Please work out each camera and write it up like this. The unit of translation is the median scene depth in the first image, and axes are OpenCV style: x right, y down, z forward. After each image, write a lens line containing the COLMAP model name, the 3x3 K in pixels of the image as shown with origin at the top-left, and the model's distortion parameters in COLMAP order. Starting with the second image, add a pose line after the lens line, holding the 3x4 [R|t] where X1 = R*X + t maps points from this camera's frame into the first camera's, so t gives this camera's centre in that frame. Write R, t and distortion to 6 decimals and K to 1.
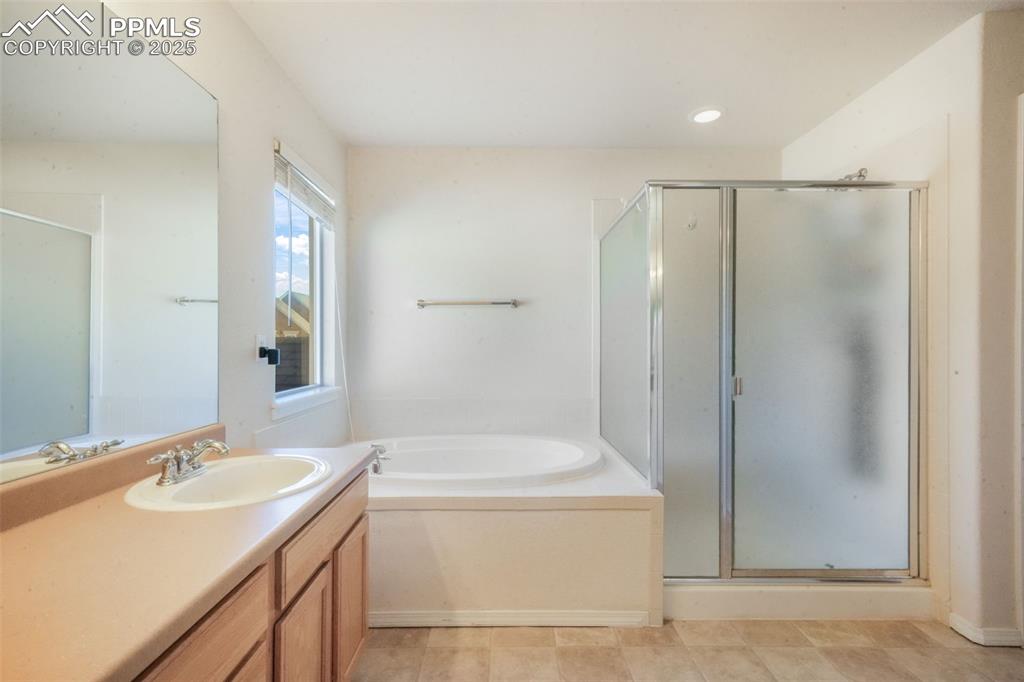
lens RADIAL K [[467.1, 0, 512.5], [0, 467.1, 345.0], [0, 0, 1]] dist [0.006027, 0.000442]
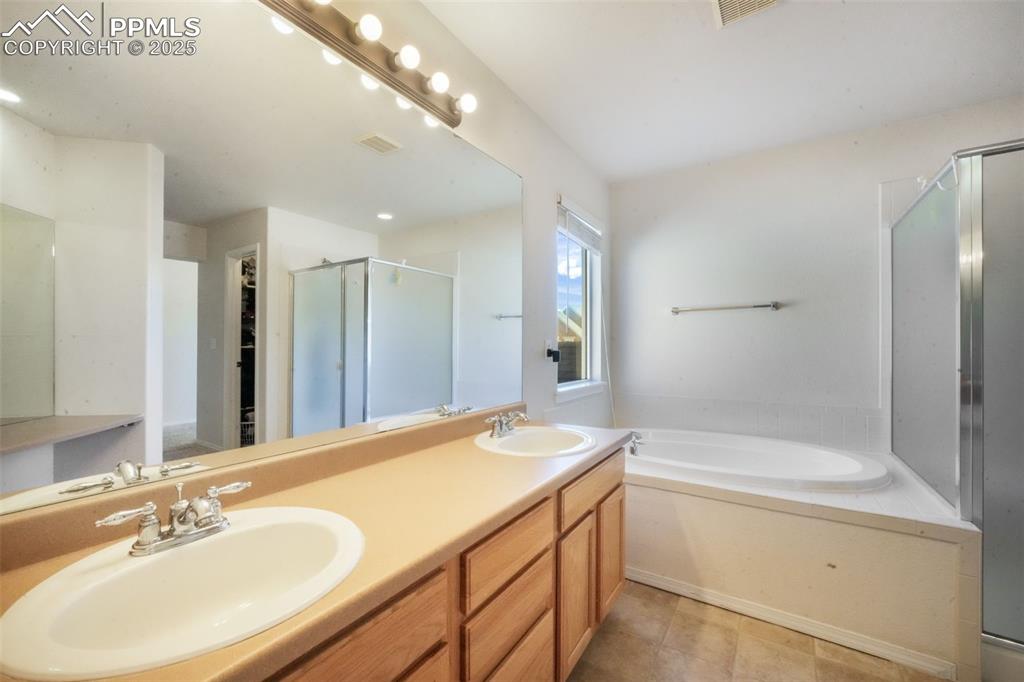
lens RADIAL K [[434.3, 0, 509.4], [0, 434.3, 343.1], [0, 0, 1]] dist [0.002839, 0.000256]
pose [[0.835696, -0.005009, -0.549170, 0.062954], [-0.001552, 0.999933, -0.011482, 0.001920], [0.549191, 0.010448, 0.835632, -0.119786]]
